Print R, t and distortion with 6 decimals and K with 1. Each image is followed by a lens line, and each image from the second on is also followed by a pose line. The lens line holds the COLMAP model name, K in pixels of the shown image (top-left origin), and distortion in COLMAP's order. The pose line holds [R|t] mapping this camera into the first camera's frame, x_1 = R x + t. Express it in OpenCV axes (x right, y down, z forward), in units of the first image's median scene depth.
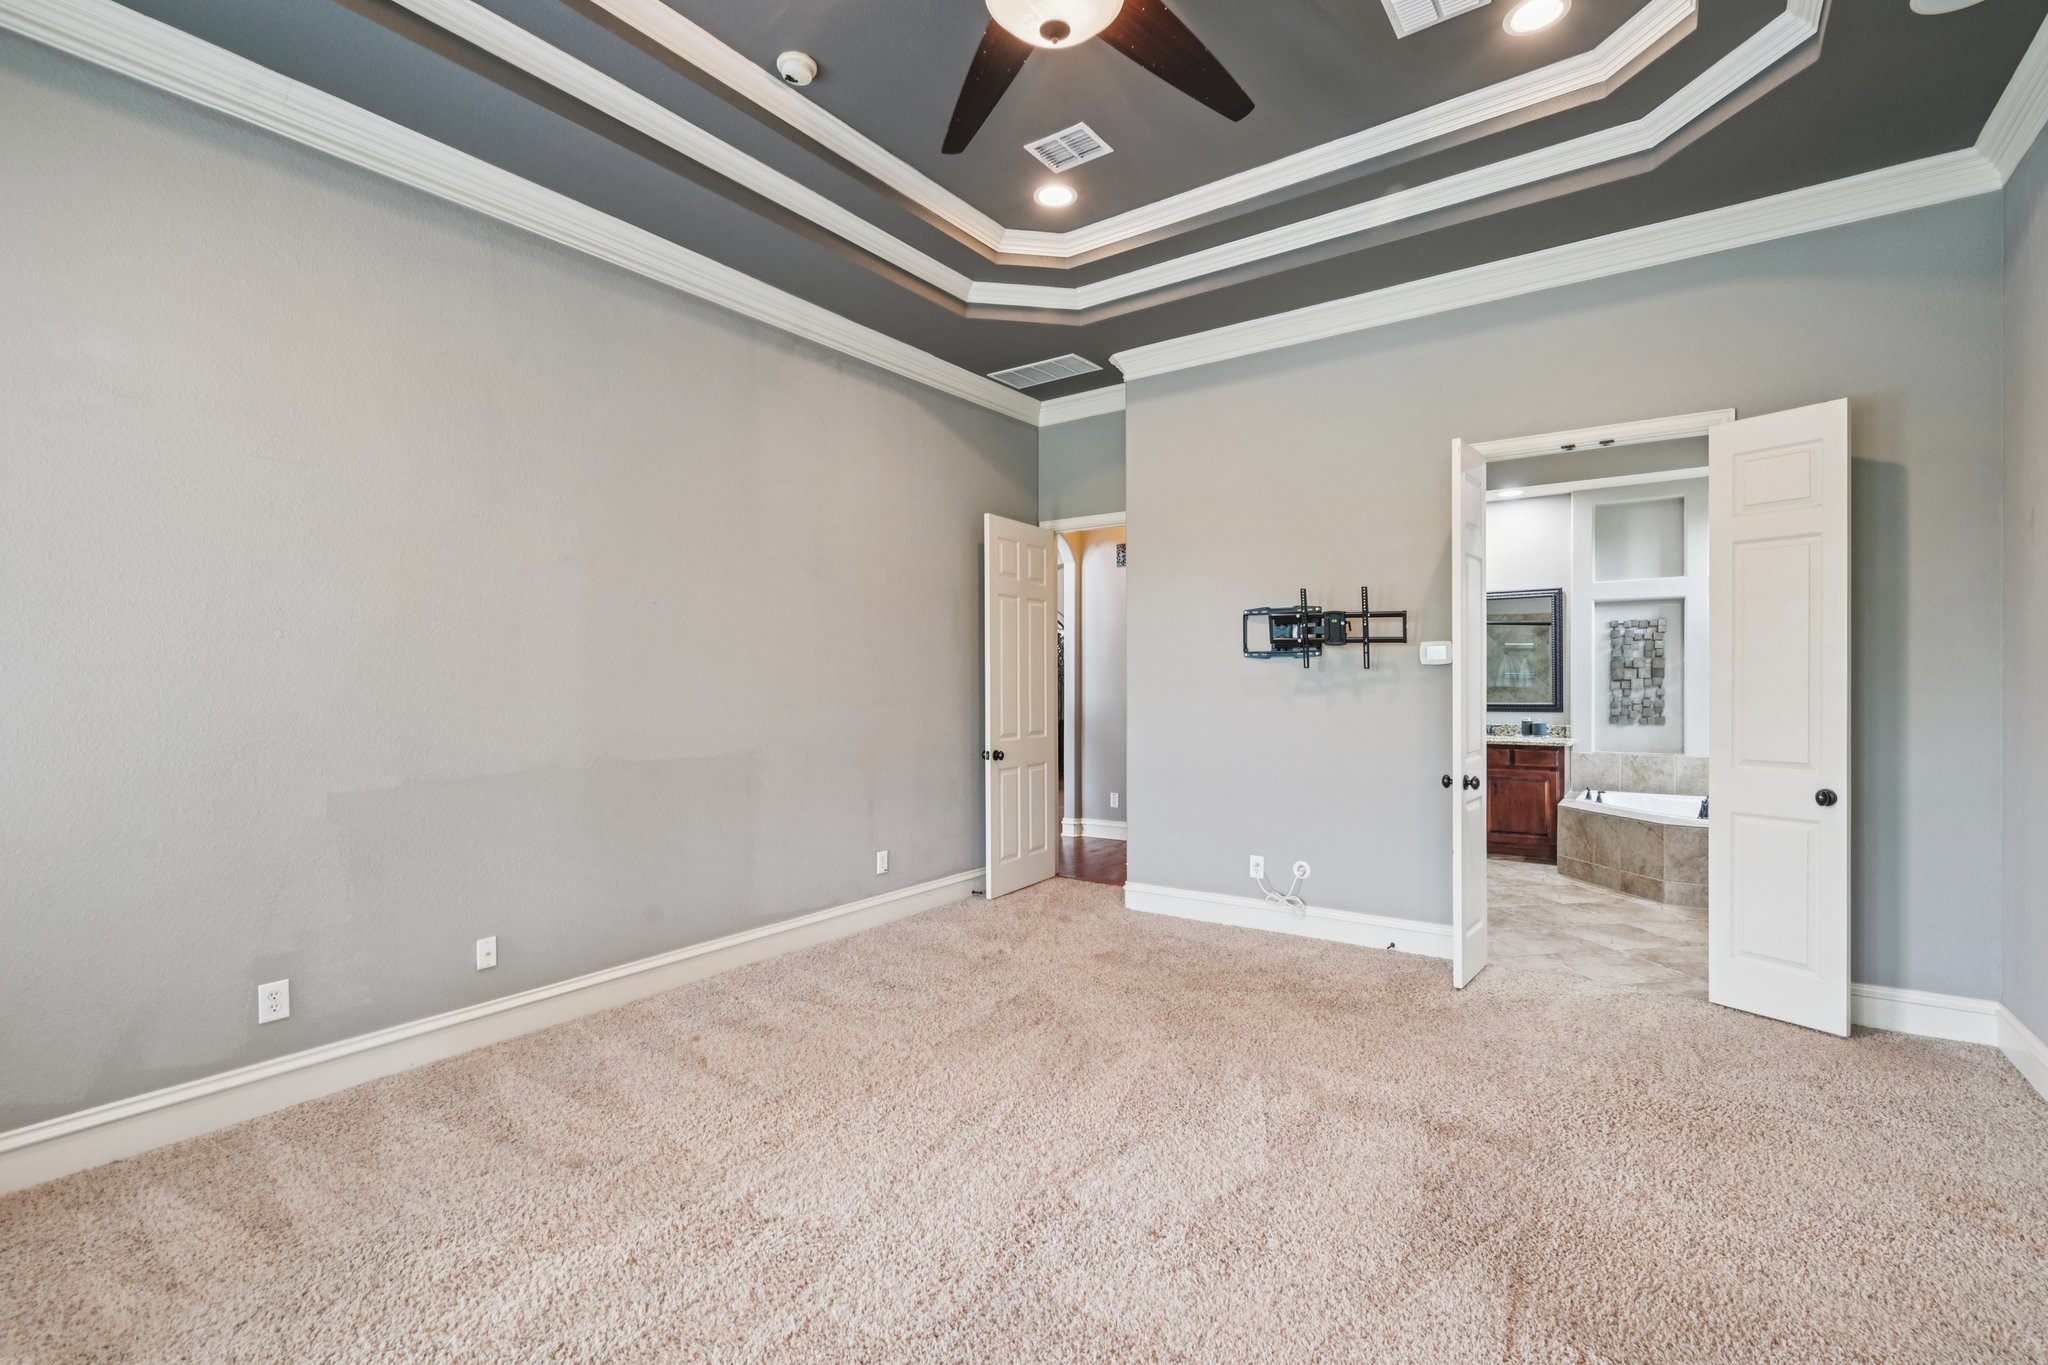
lens RADIAL K [[936.0, 0, 1011.5], [0, 936.0, 685.4], [0, 0, 1]] dist [-0.003808, -0.000596]
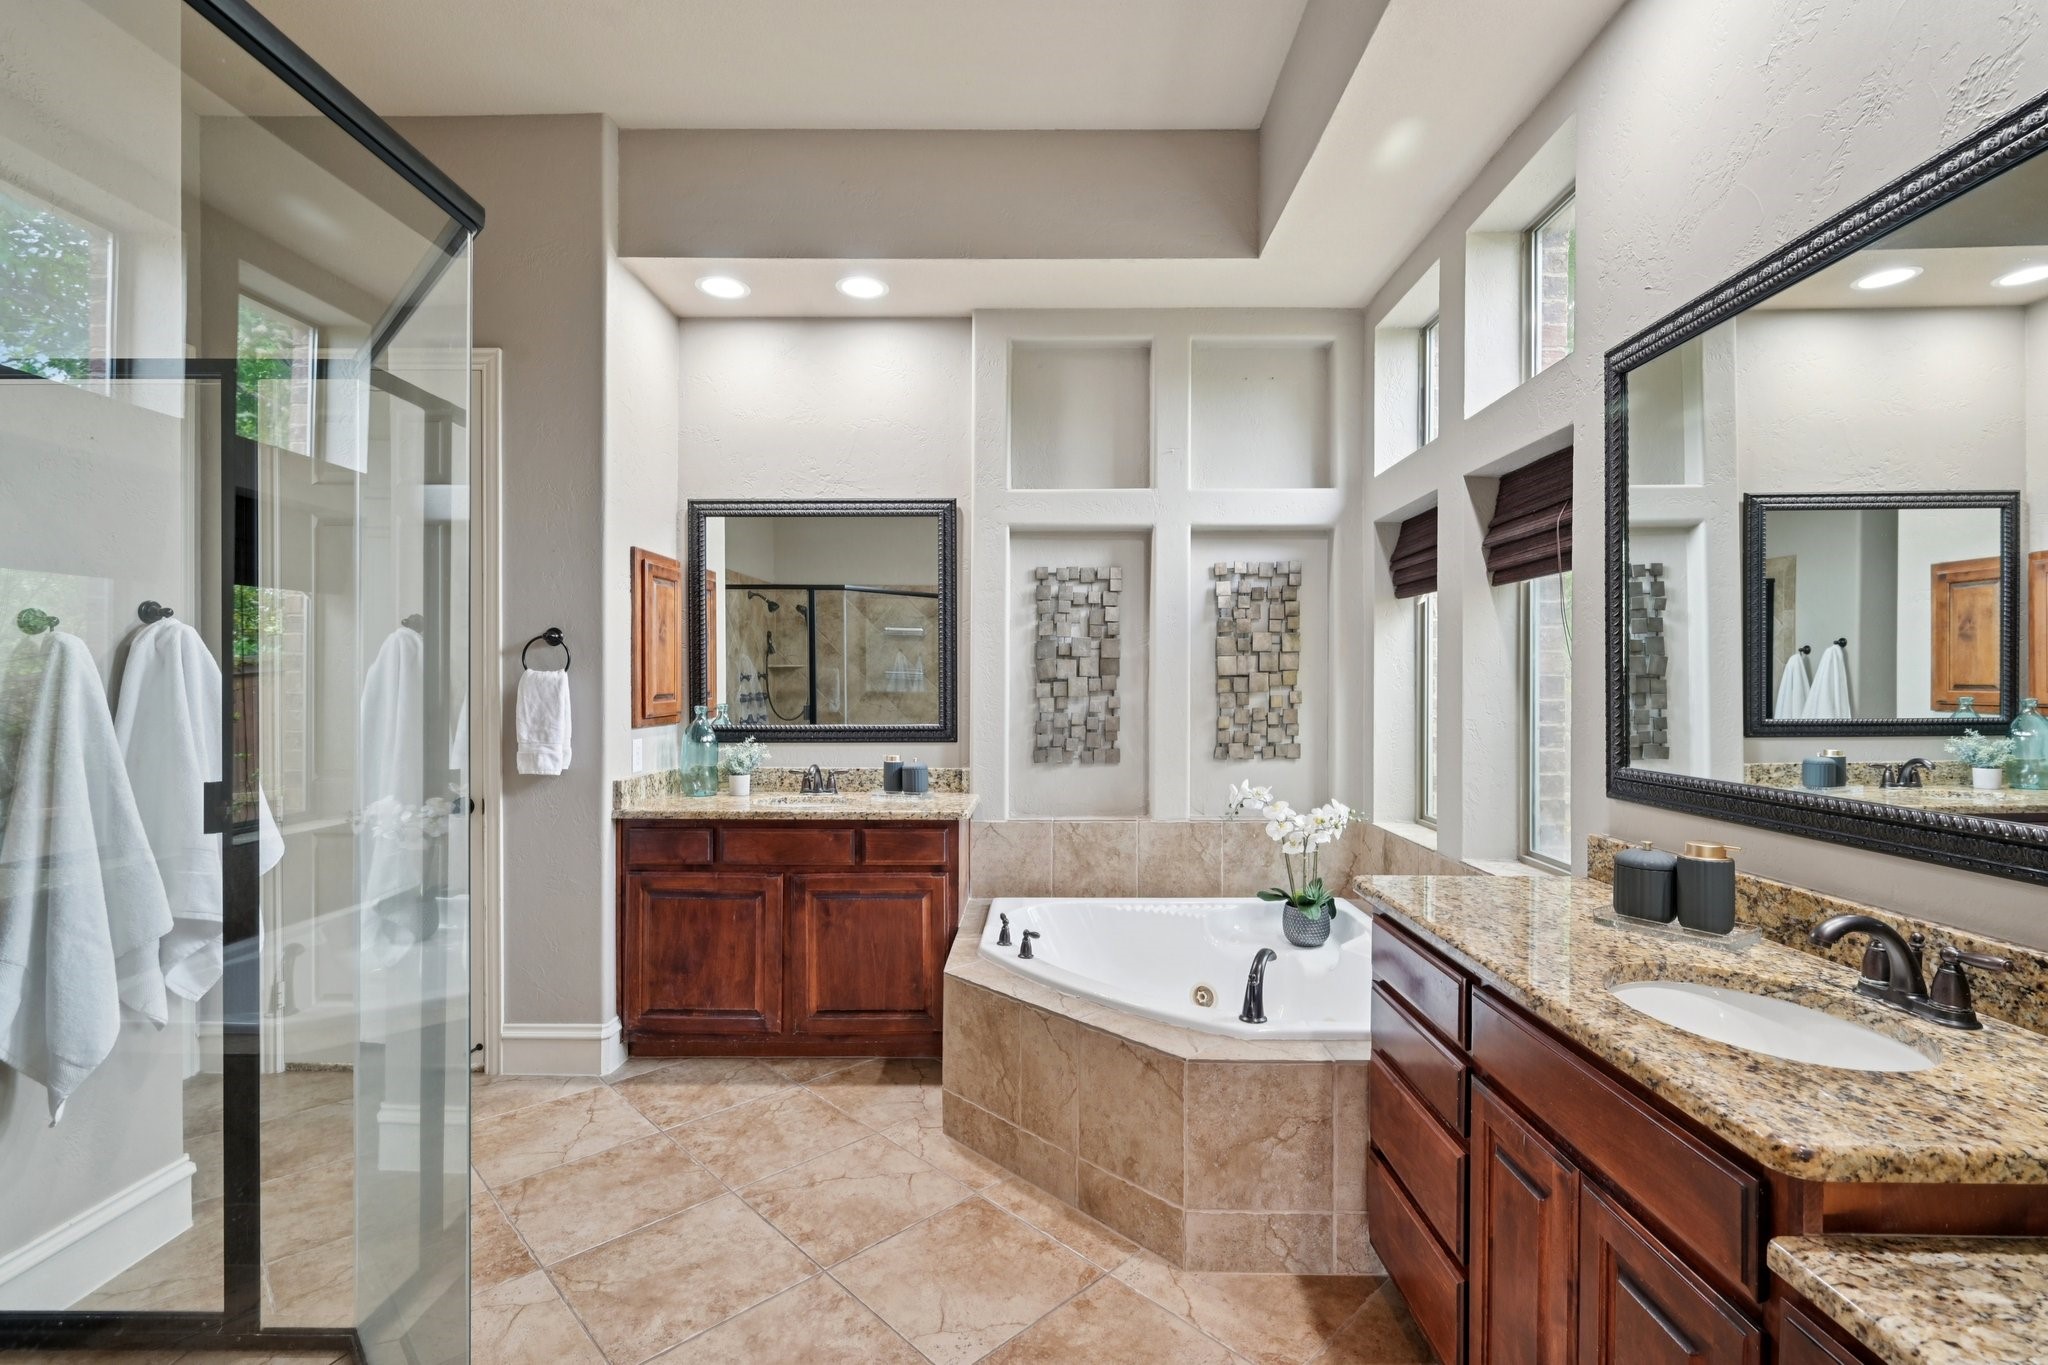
lens RADIAL K [[936.0, 0, 1030.5], [0, 936.0, 681.5], [0, 0, 1]] dist [-0.003808, -0.000596]
pose [[0.821958, 0.005565, 0.569521, 0.345004], [-0.000905, 0.999964, -0.008465, -0.000454], [-0.569547, 0.006443, 0.821933, 0.578632]]
